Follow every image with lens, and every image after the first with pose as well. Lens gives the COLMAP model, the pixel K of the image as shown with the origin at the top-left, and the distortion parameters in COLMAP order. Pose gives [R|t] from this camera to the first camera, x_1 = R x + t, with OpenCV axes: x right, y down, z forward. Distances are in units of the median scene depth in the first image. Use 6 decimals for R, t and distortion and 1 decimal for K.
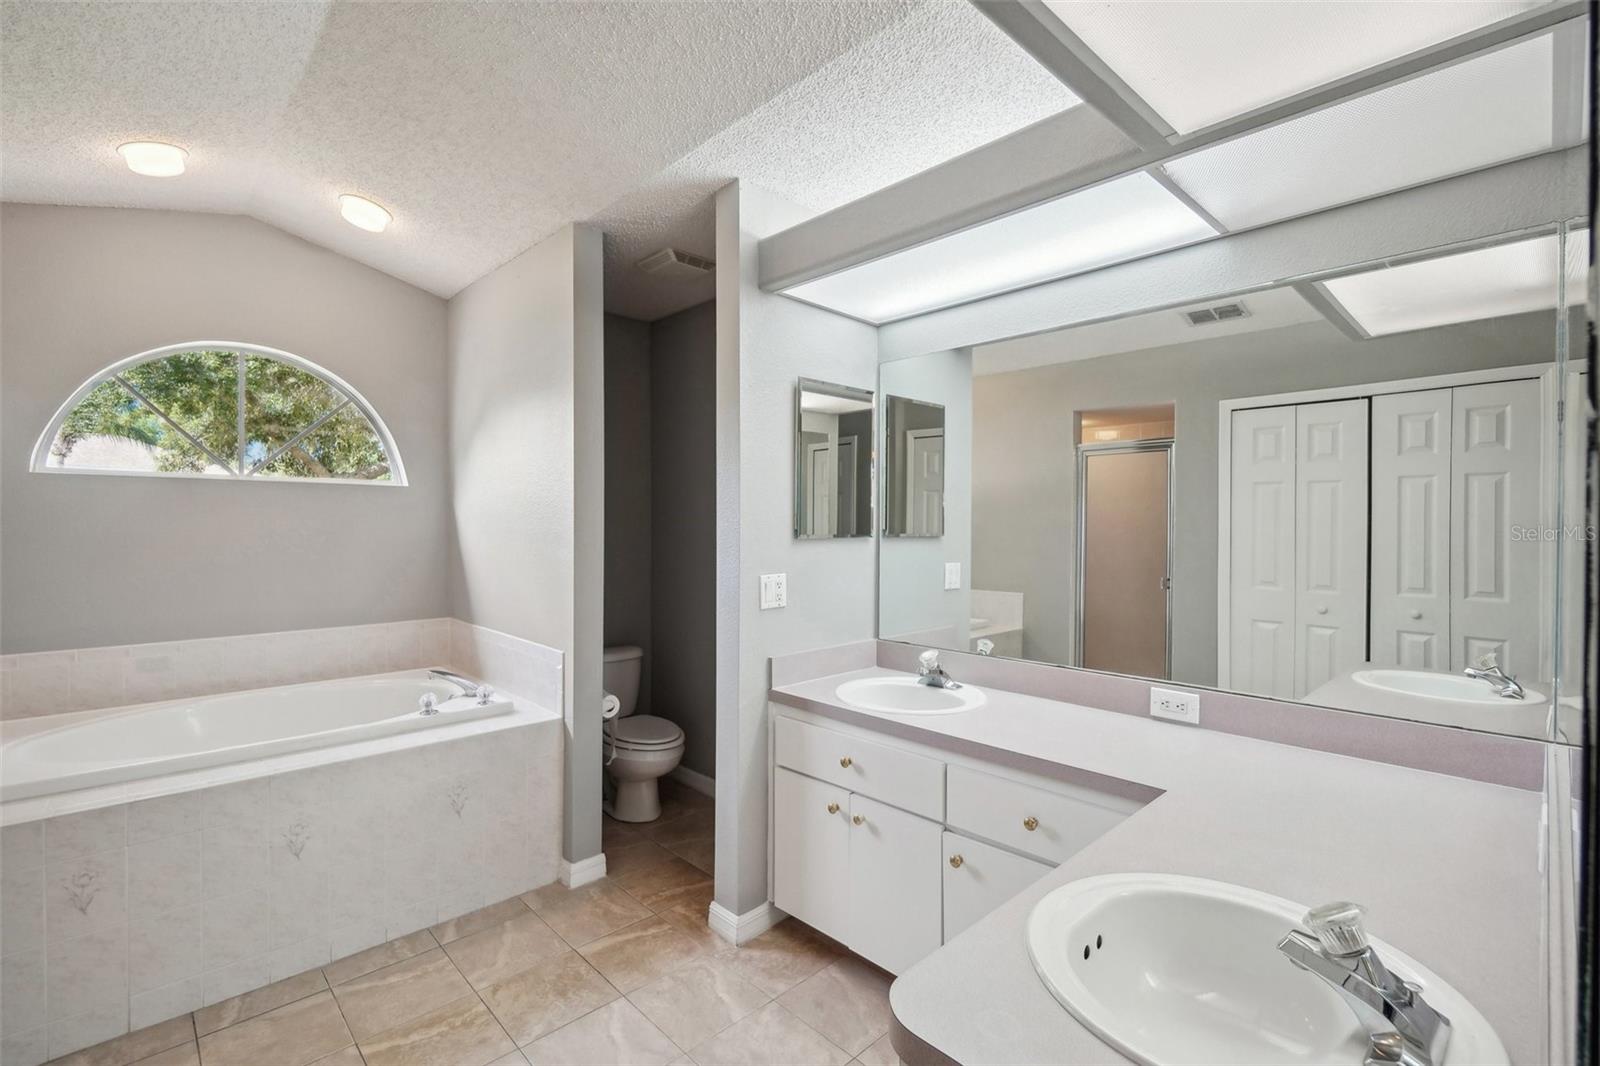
lens RADIAL K [[717.8, 0, 800.3], [0, 717.8, 526.5], [0, 0, 1]] dist [0.005005, 0.000347]
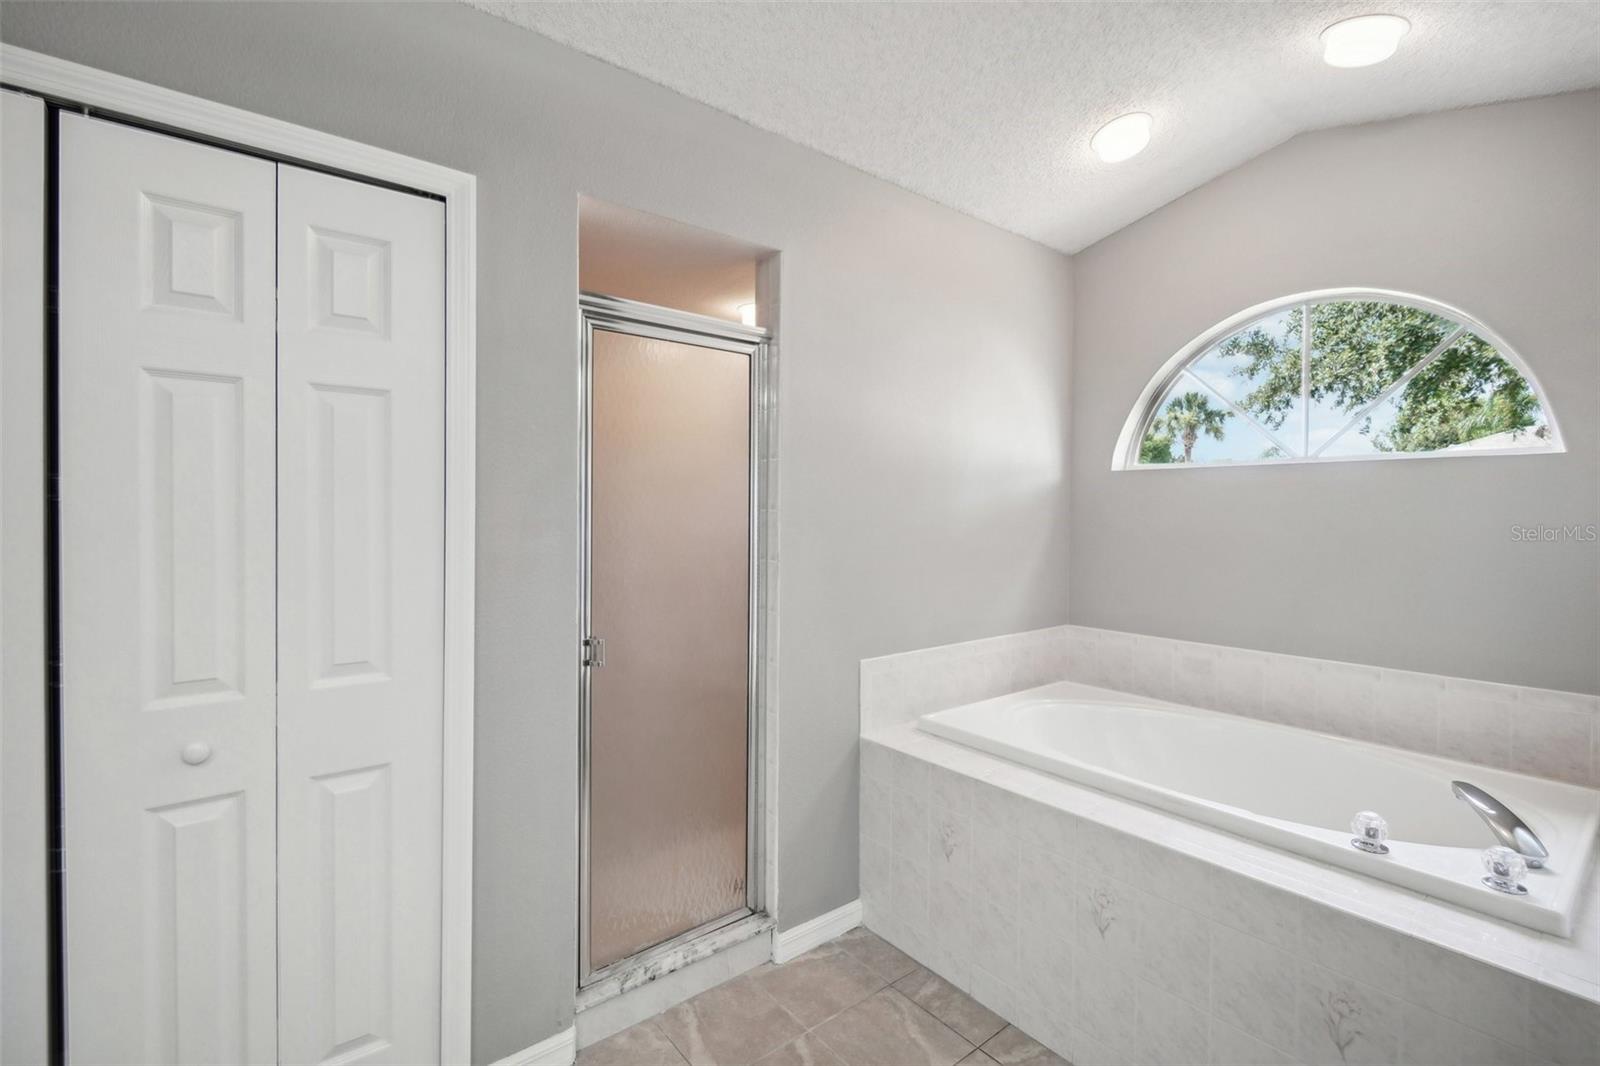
lens RADIAL K [[717.8, 0, 800.4], [0, 717.8, 525.2], [0, 0, 1]] dist [0.005005, 0.000347]
pose [[-0.079830, 0.014970, -0.996696, 0.092597], [-0.014216, 0.999768, 0.016155, -0.001364], [0.996707, 0.015459, -0.079599, 0.582699]]
